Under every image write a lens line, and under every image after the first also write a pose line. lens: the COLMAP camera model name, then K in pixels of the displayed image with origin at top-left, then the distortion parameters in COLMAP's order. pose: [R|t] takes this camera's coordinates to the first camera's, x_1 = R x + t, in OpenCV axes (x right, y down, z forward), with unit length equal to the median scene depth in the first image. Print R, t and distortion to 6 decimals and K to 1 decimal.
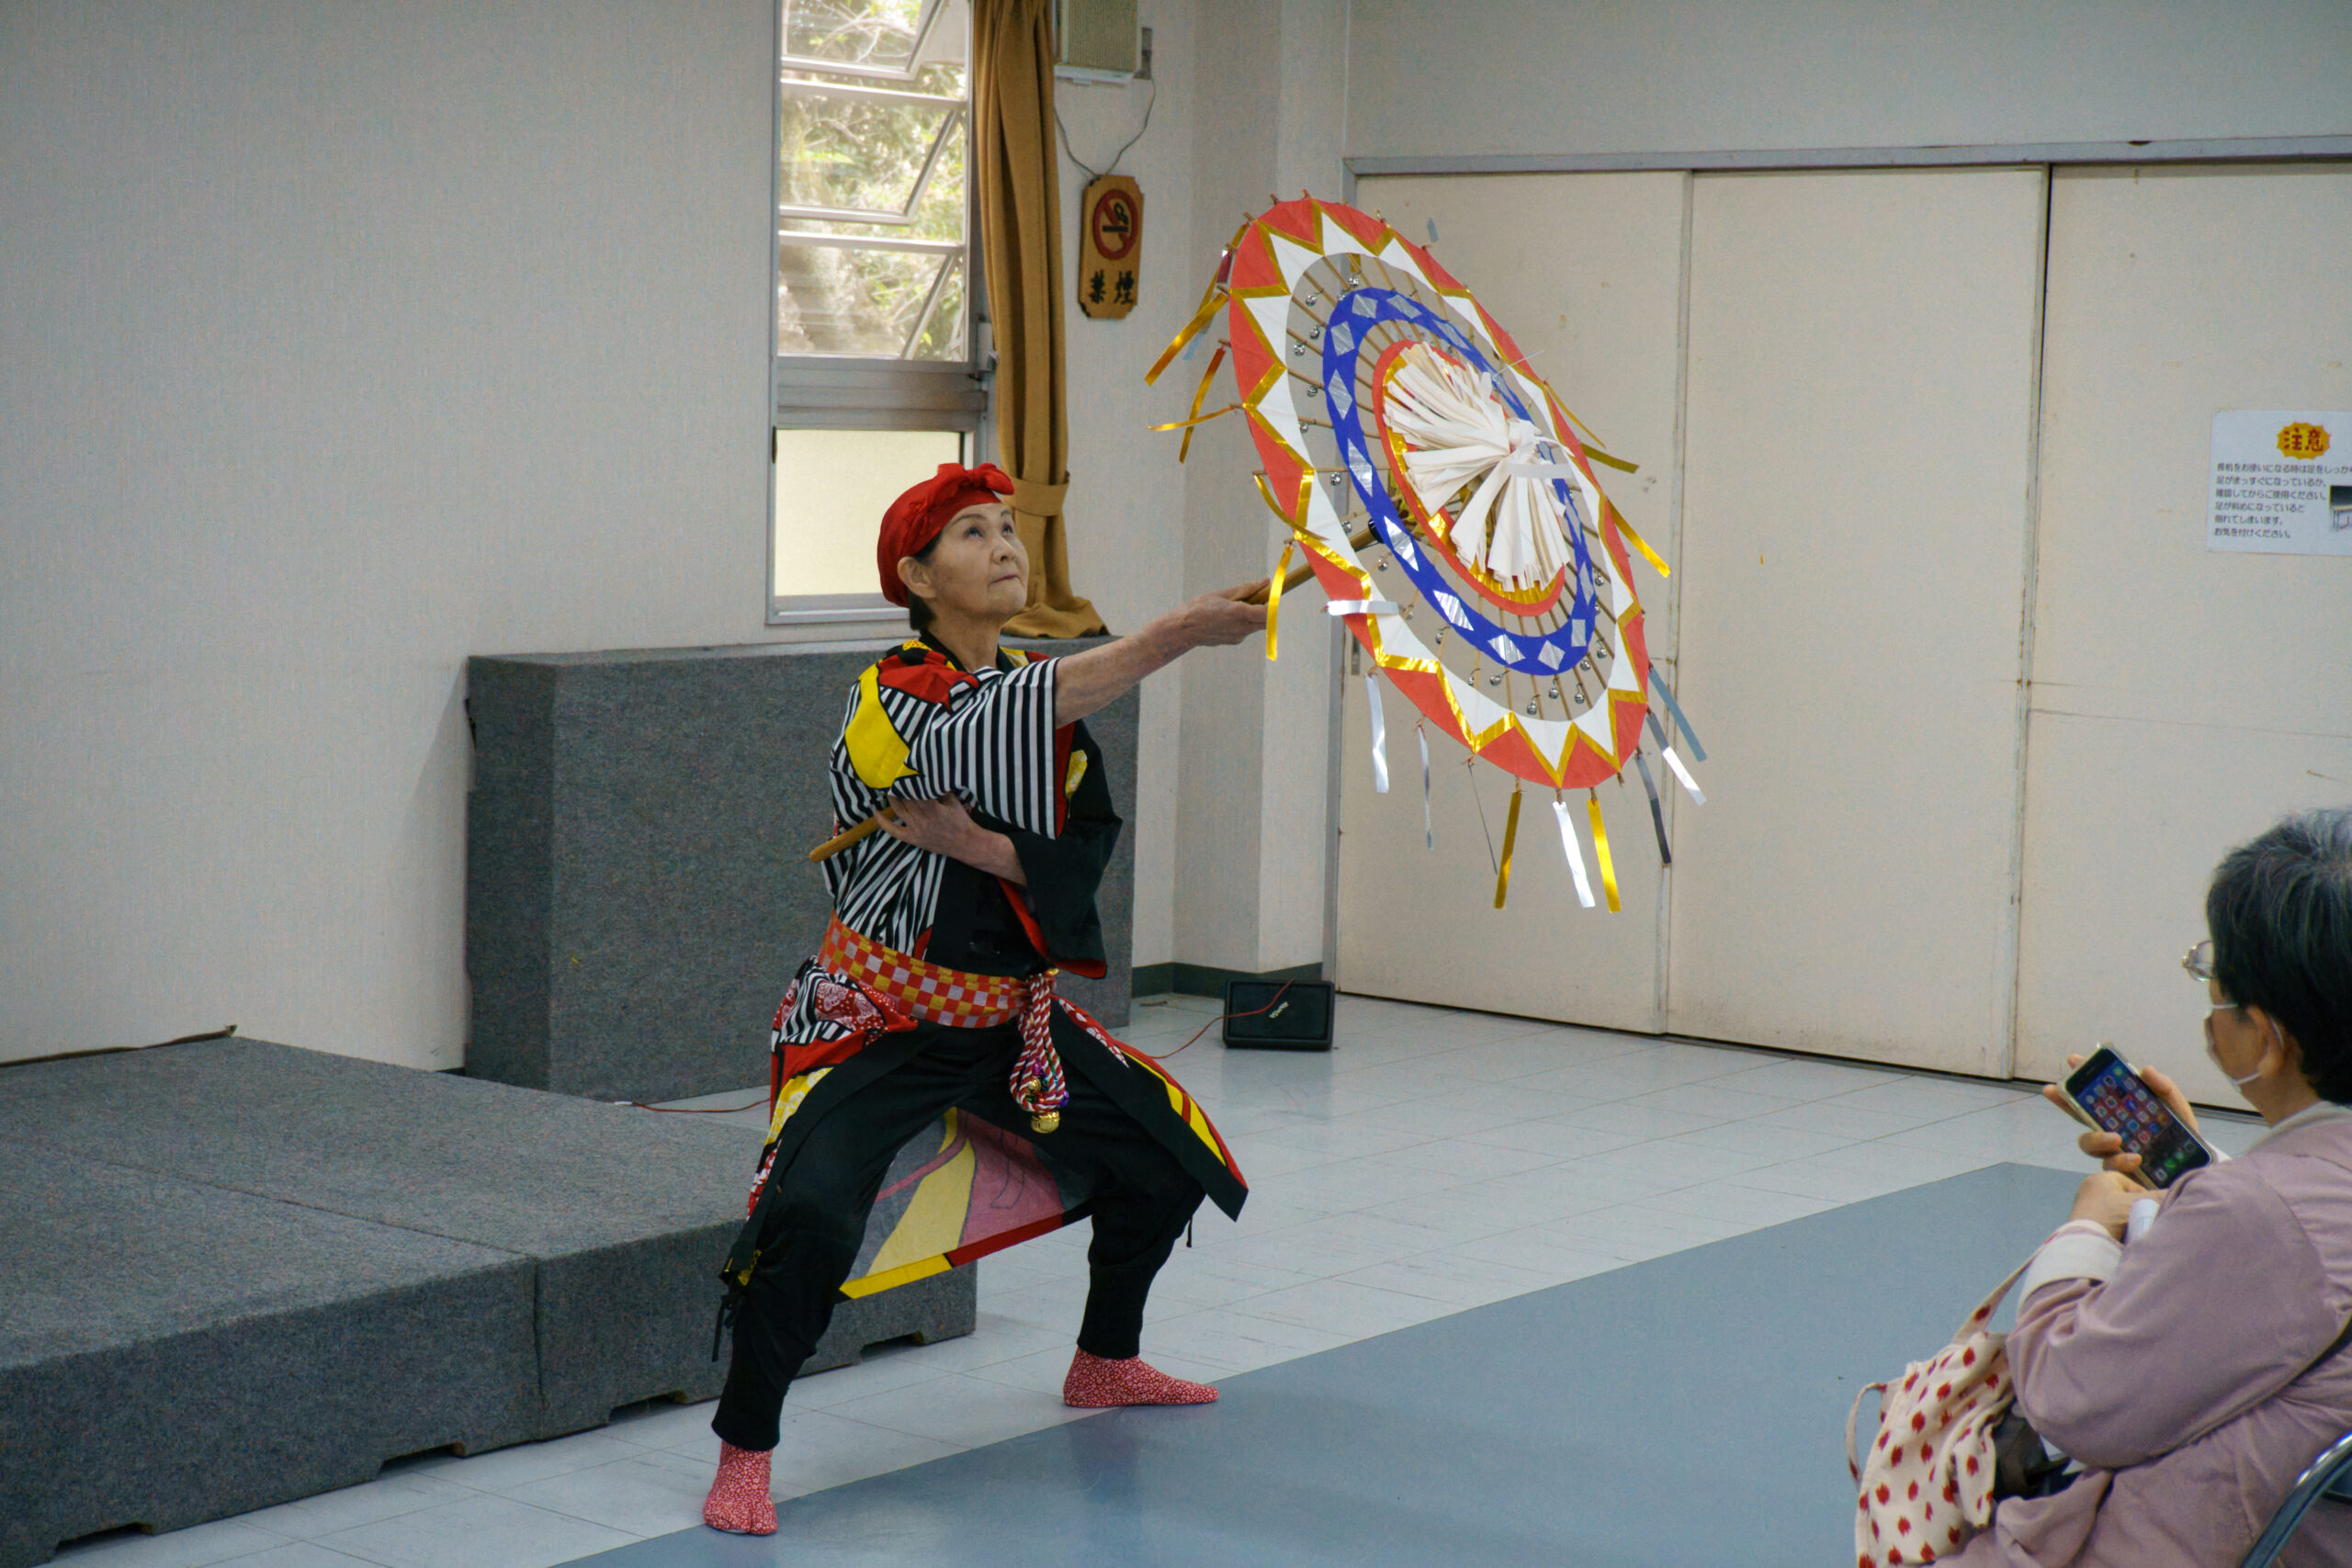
lens RADIAL K [[3985.9, 0, 1175.4], [0, 3985.9, 787.7], [0, 0, 1]] dist [0.001300, 0.000000]
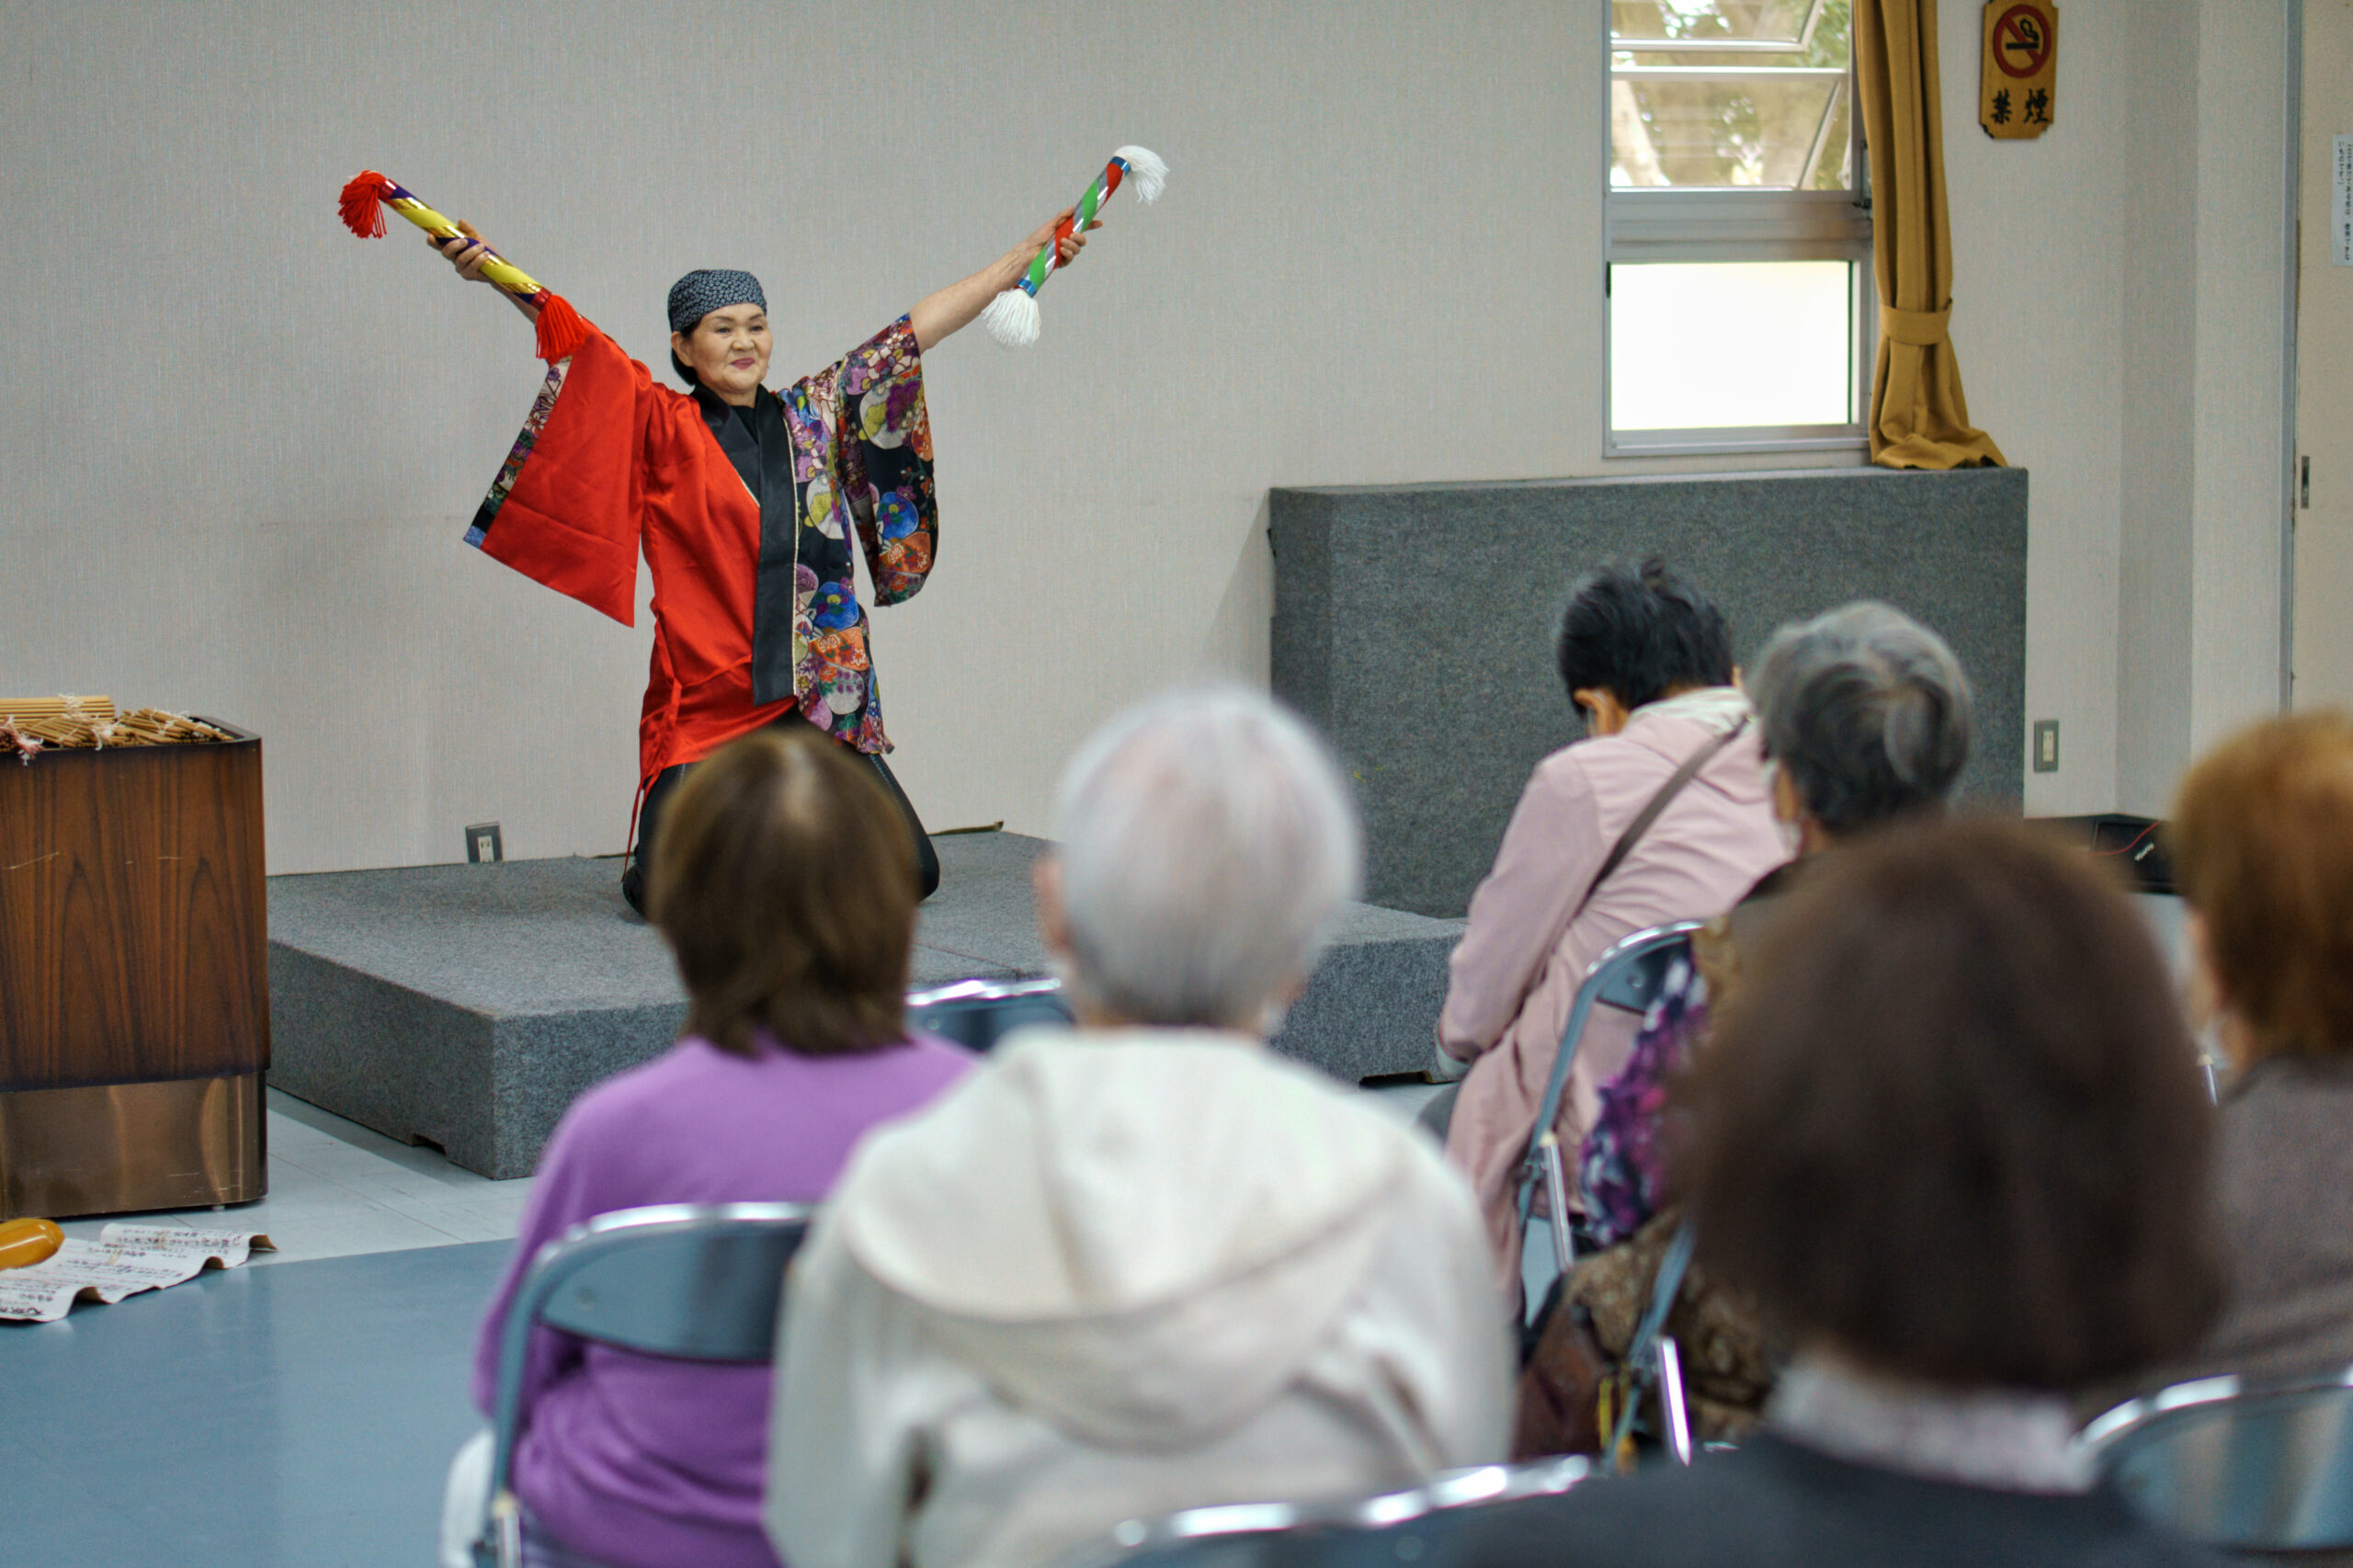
lens RADIAL K [[5097.9, 0, 1176.7], [0, 5097.9, 782.7], [0, 0, 1]] dist [-0.011620, 0.000000]
pose [[0.928324, 0.008226, -0.371680, 0.287693], [-0.004877, 0.999939, 0.009950, 0.030259], [0.371739, -0.007425, 0.928308, -0.250486]]
